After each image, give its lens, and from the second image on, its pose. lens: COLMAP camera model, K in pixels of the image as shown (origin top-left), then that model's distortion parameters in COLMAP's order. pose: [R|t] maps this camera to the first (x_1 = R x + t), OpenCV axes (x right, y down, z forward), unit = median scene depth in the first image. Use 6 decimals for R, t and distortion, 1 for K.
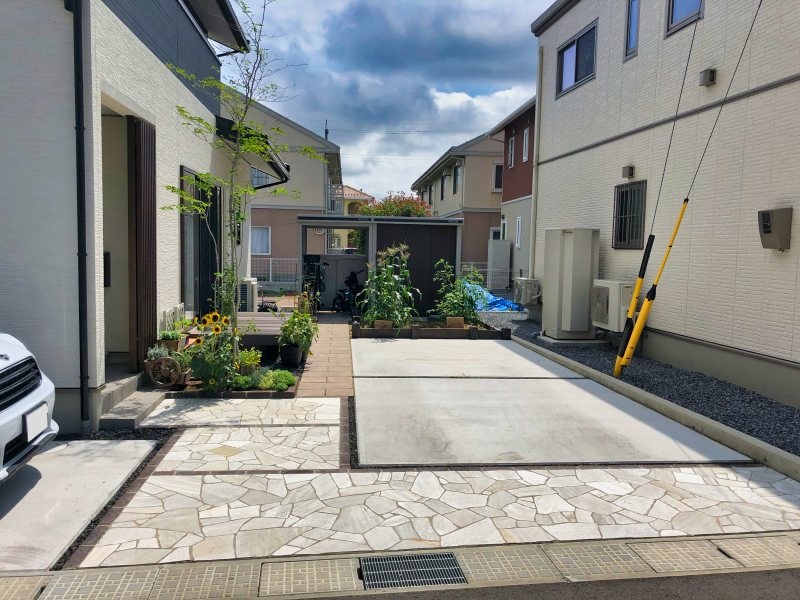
lens RADIAL K [[653.7, 0, 400.0], [0, 653.7, 300.0], [0, 0, 1]] dist [0.048314, -0.061621]
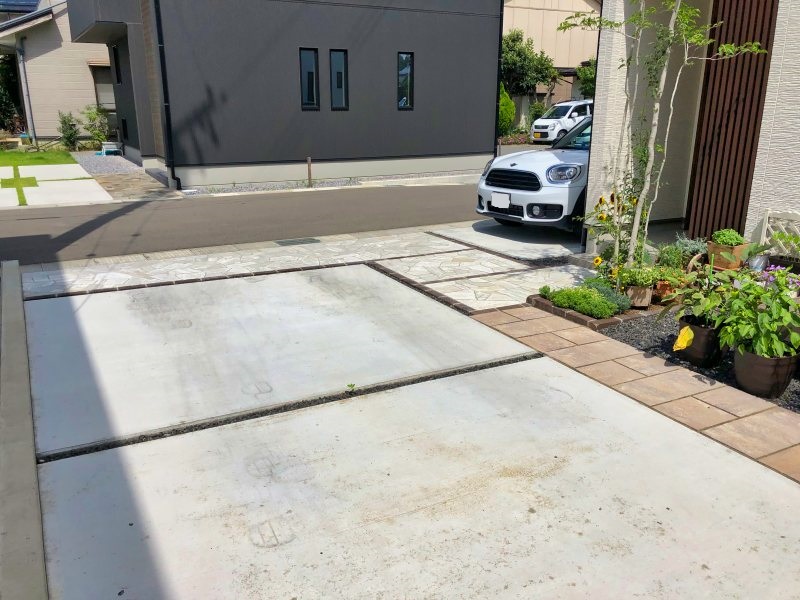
lens RADIAL K [[653.7, 0, 400.0], [0, 653.7, 300.0], [0, 0, 1]] dist [0.048314, -0.061621]
pose [[-0.933041, 0.083137, -0.350034, 0.334433], [-0.049746, 0.933776, 0.354385, -0.164463], [0.356315, 0.348068, -0.867115, 2.095950]]
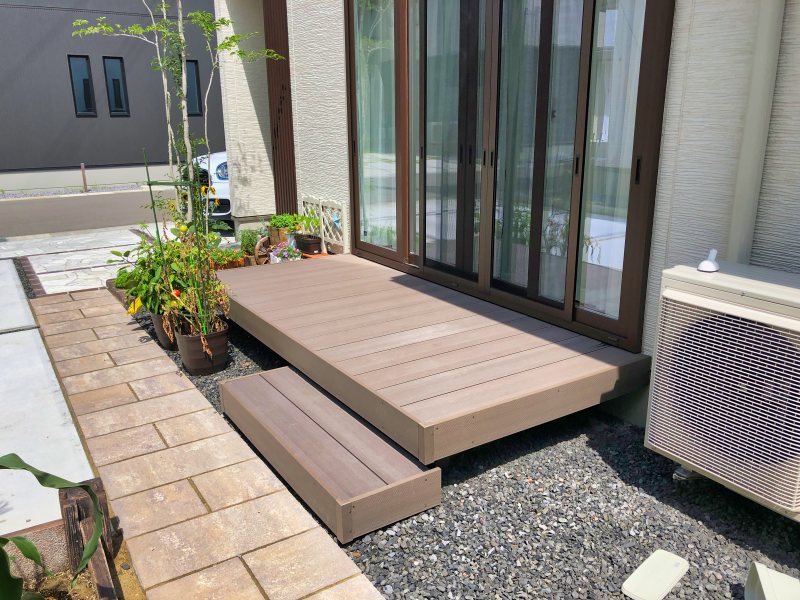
lens RADIAL K [[653.7, 0, 400.0], [0, 653.7, 300.0], [0, 0, 1]] dist [0.048314, -0.061621]
pose [[-0.885562, 0.117877, -0.449316, -0.144121], [-0.045232, 0.940789, 0.335962, -0.180270], [0.462313, 0.317839, -0.827795, 2.432907]]
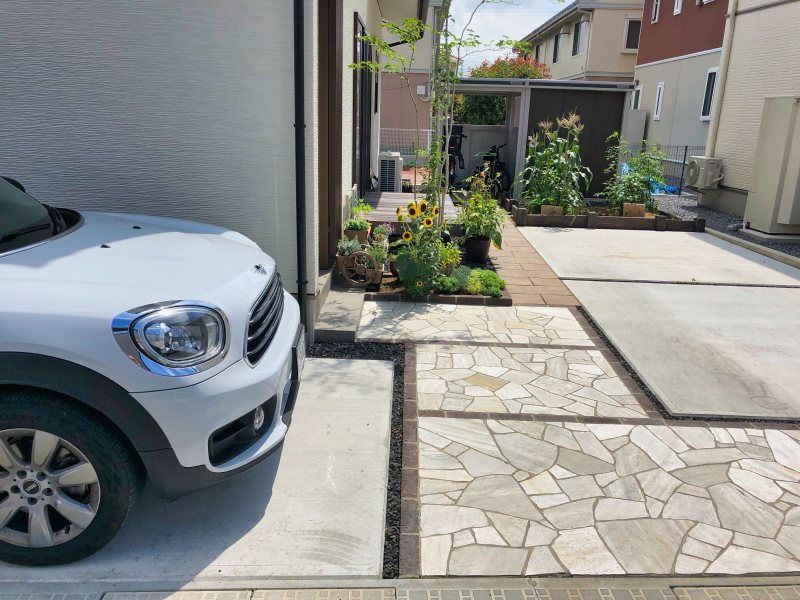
lens RADIAL K [[653.7, 0, 400.0], [0, 653.7, 300.0], [0, 0, 1]] dist [0.048314, -0.061621]
pose [[0.994464, 0.040103, -0.097126, -0.285592], [-0.020684, 0.980934, 0.193236, -0.020158], [0.103024, -0.190157, 0.976333, 0.219919]]
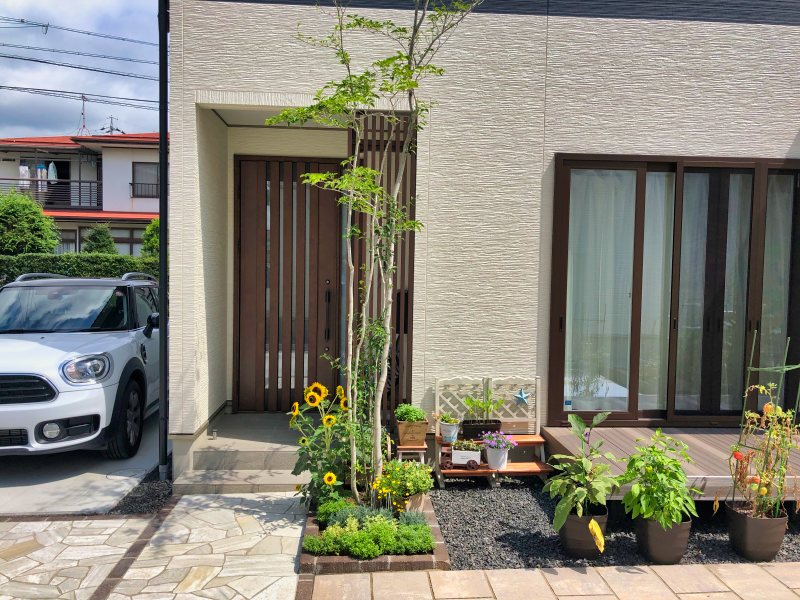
lens RADIAL K [[656.8, 0, 395.3], [0, 656.8, 300.5], [0, 0, 1]] dist [0.022324, -0.015804]
pose [[-0.026477, 0.031370, -0.999157, 0.446482], [-0.099889, 0.994422, 0.033868, -0.114548], [0.994646, 0.100702, -0.023196, 1.365942]]
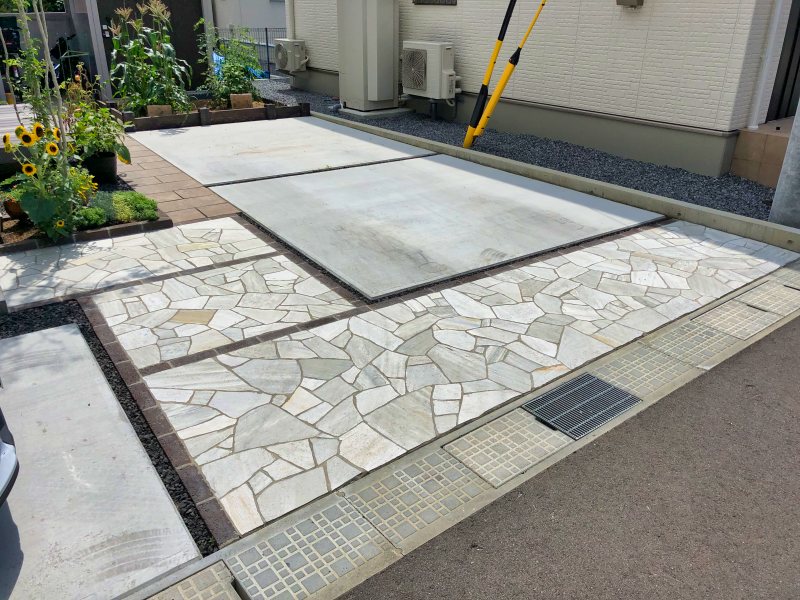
lens RADIAL K [[653.7, 0, 400.0], [0, 653.7, 300.0], [0, 0, 1]] dist [0.048314, -0.061621]
pose [[0.867827, -0.217265, 0.446846, -0.378636], [0.047362, 0.931407, 0.360886, -0.048133], [-0.494604, -0.292023, 0.818590, 0.260449]]
